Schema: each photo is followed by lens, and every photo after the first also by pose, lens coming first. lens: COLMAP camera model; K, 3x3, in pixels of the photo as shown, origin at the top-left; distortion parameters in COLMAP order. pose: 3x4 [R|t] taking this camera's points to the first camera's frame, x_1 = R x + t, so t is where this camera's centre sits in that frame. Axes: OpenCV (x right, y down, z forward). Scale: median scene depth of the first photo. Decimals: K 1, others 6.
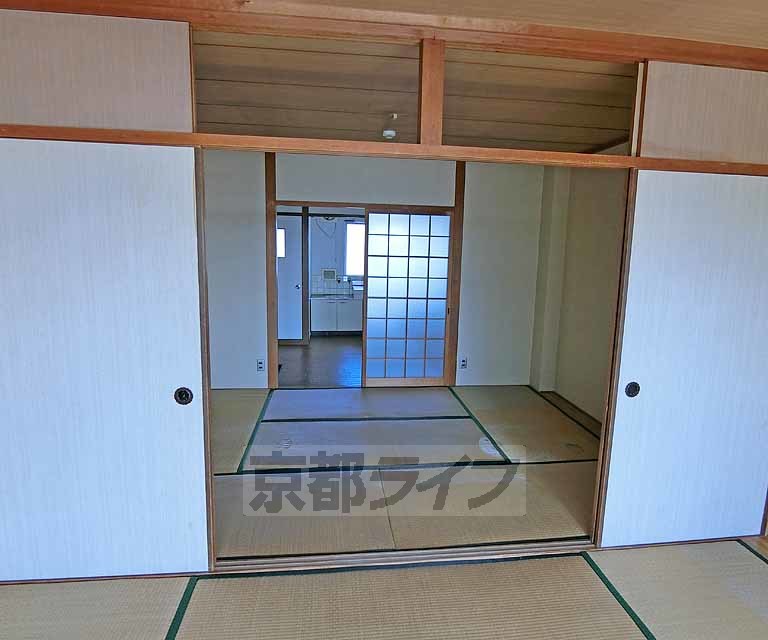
lens RADIAL K [[473.2, 0, 385.0], [0, 473.2, 313.2], [0, 0, 1]] dist [-0.023121, -0.000581]
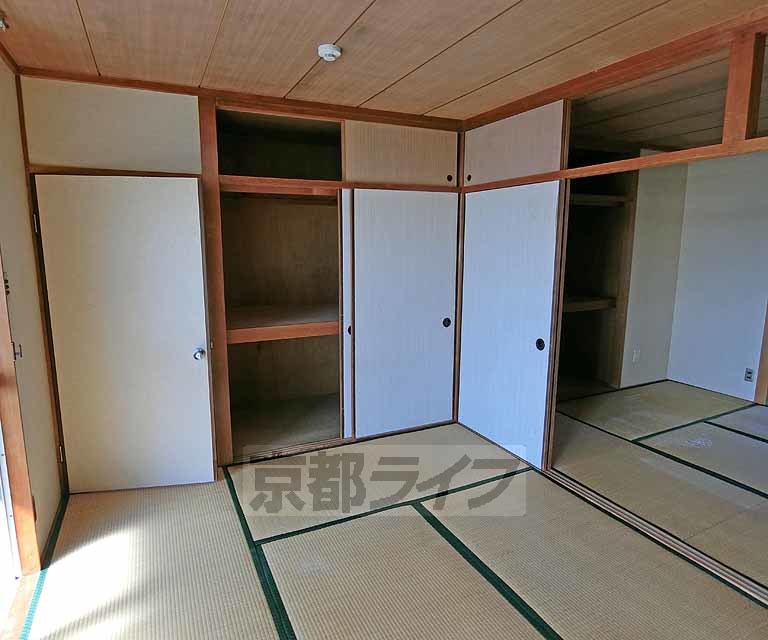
lens RADIAL K [[473.2, 0, 385.0], [0, 473.2, 313.2], [0, 0, 1]] dist [-0.023121, -0.000581]
pose [[0.324385, 0.124433, -0.937705, 0.336752], [-0.132331, 0.987531, 0.085267, 0.005787], [0.936623, 0.096428, 0.336807, 0.004814]]
